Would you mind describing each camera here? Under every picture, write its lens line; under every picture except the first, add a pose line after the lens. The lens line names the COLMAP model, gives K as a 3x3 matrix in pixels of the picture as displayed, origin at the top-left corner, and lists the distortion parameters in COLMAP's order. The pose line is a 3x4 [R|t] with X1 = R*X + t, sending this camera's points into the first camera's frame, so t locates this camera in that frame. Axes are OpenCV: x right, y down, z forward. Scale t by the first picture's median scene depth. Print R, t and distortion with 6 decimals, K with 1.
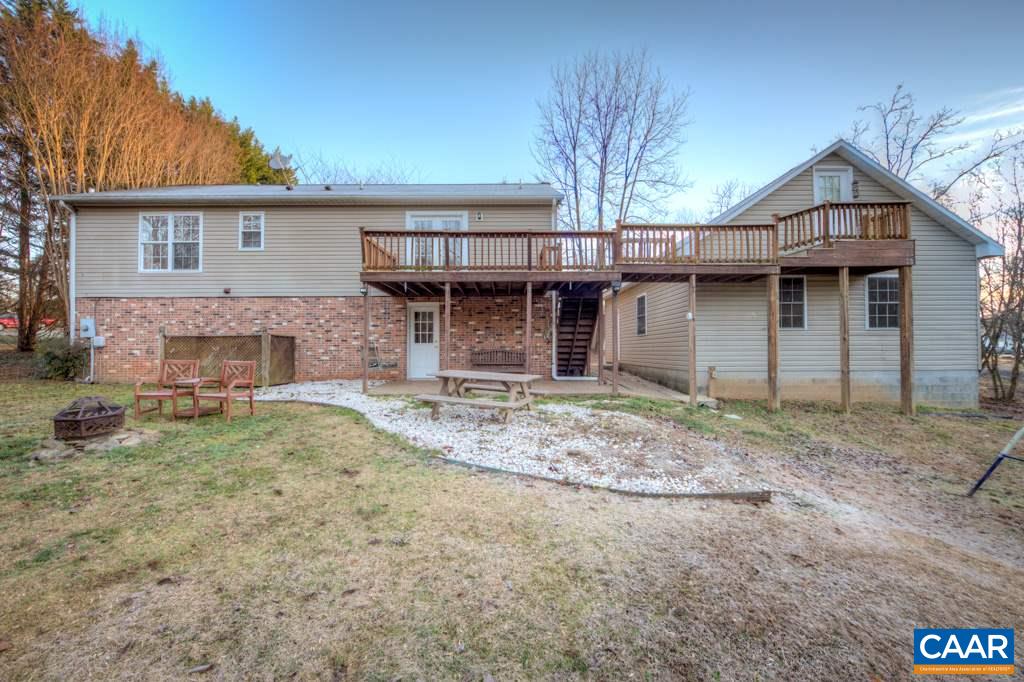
lens RADIAL K [[407.0, 0, 511.4], [0, 407.0, 345.4], [0, 0, 1]] dist [-0.001936, -0.000415]
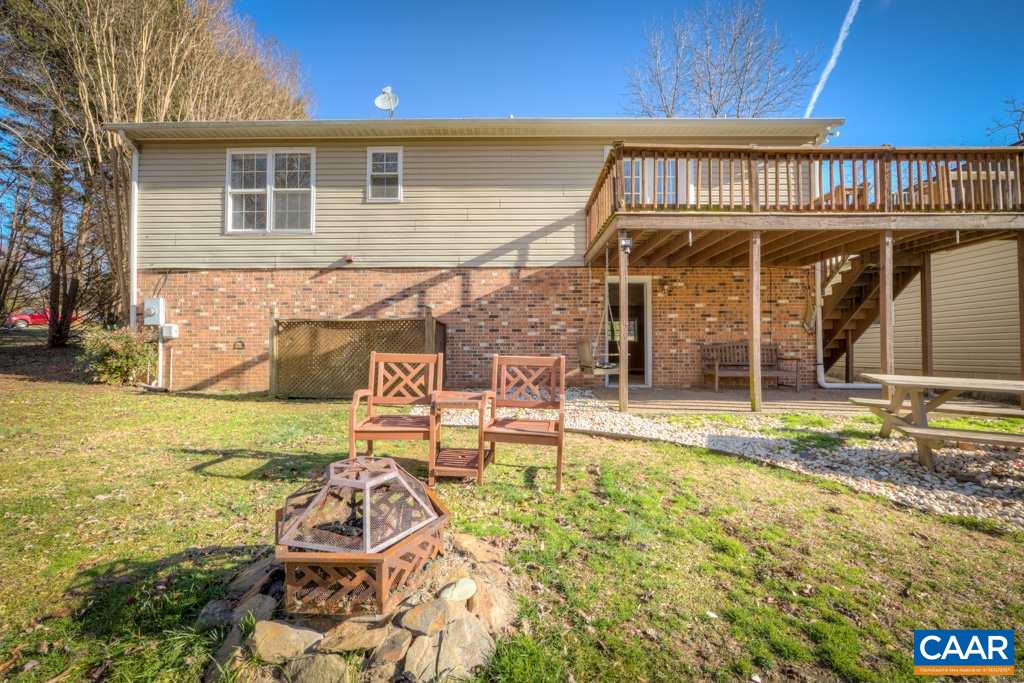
lens RADIAL K [[401.9, 0, 509.8], [0, 401.9, 344.8], [0, 0, 1]] dist [-0.010008, 0.000289]
pose [[0.999963, 0.002318, -0.008286, -0.416523], [-0.002340, 0.999994, -0.002618, 0.014955], [0.008280, 0.002637, 0.999962, 0.309188]]
